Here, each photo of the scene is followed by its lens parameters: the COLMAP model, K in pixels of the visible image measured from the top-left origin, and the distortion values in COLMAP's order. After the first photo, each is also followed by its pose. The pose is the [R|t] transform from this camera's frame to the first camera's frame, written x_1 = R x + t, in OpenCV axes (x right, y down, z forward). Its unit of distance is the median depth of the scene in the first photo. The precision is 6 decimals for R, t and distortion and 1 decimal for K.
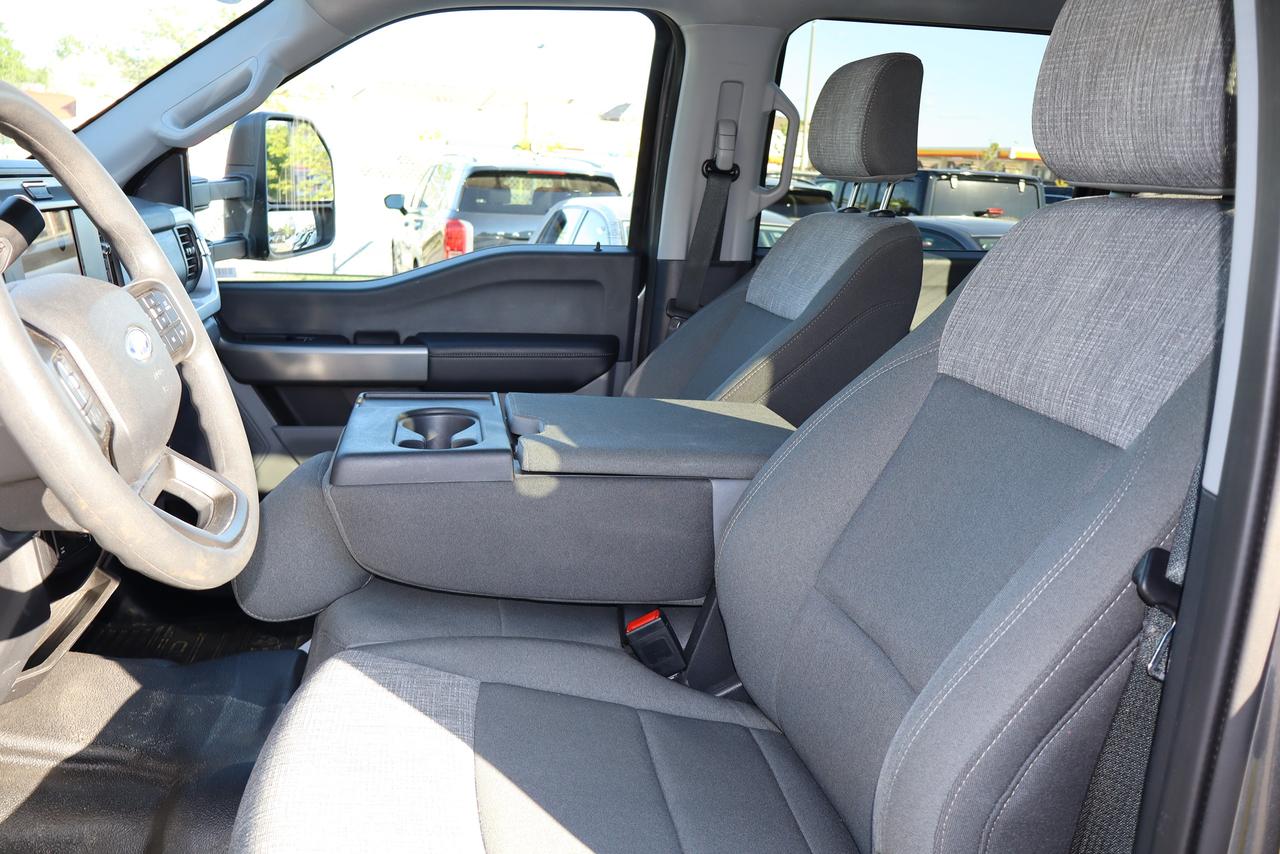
lens RADIAL K [[1067.8, 0, 640.0], [0, 1067.8, 427.0], [0, 0, 1]] dist [0.007276, -0.001670]
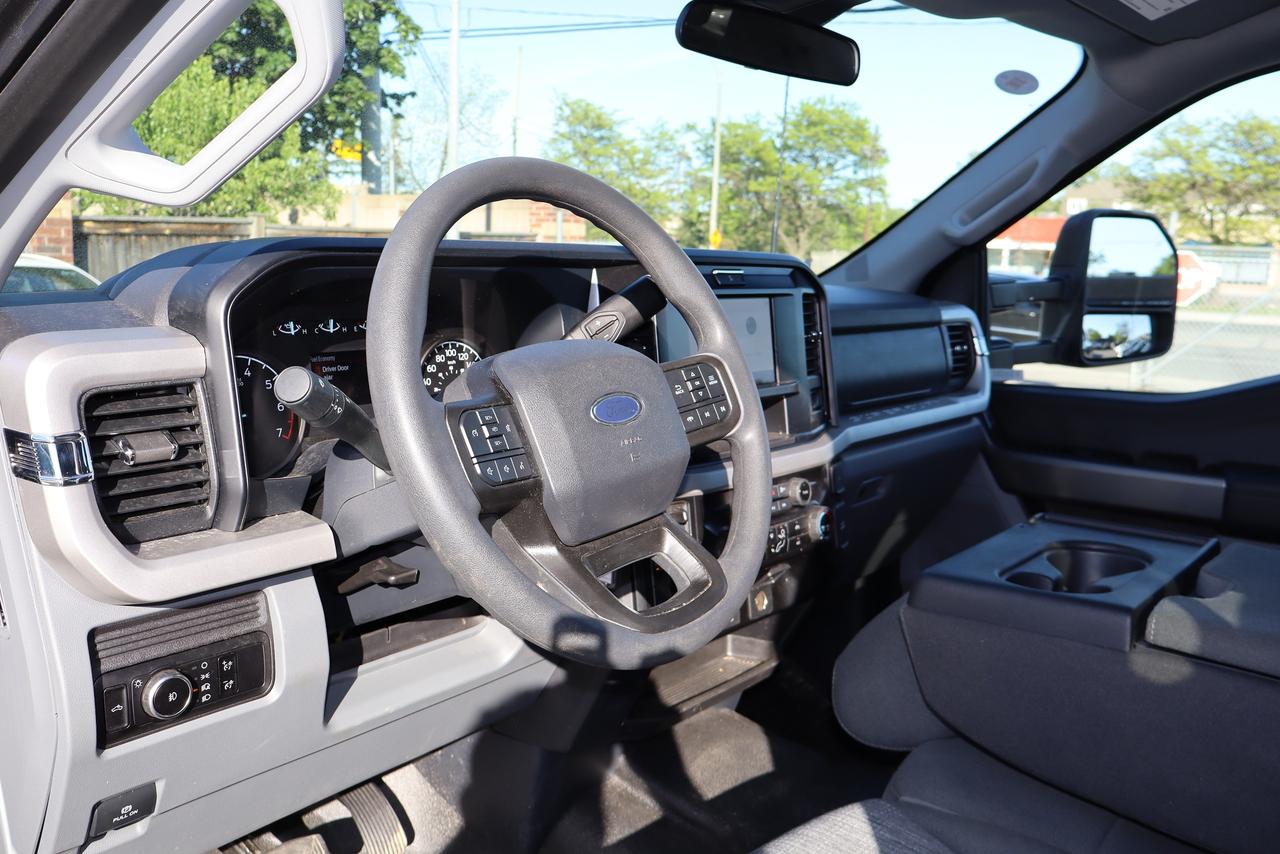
lens RADIAL K [[1067.8, 0, 640.0], [0, 1067.8, 427.0], [0, 0, 1]] dist [0.007276, -0.001670]
pose [[0.657565, 0.088109, -0.748228, 0.125151], [-0.169081, 0.985063, -0.032595, -0.013717], [0.734180, 0.147944, 0.662640, 0.150885]]
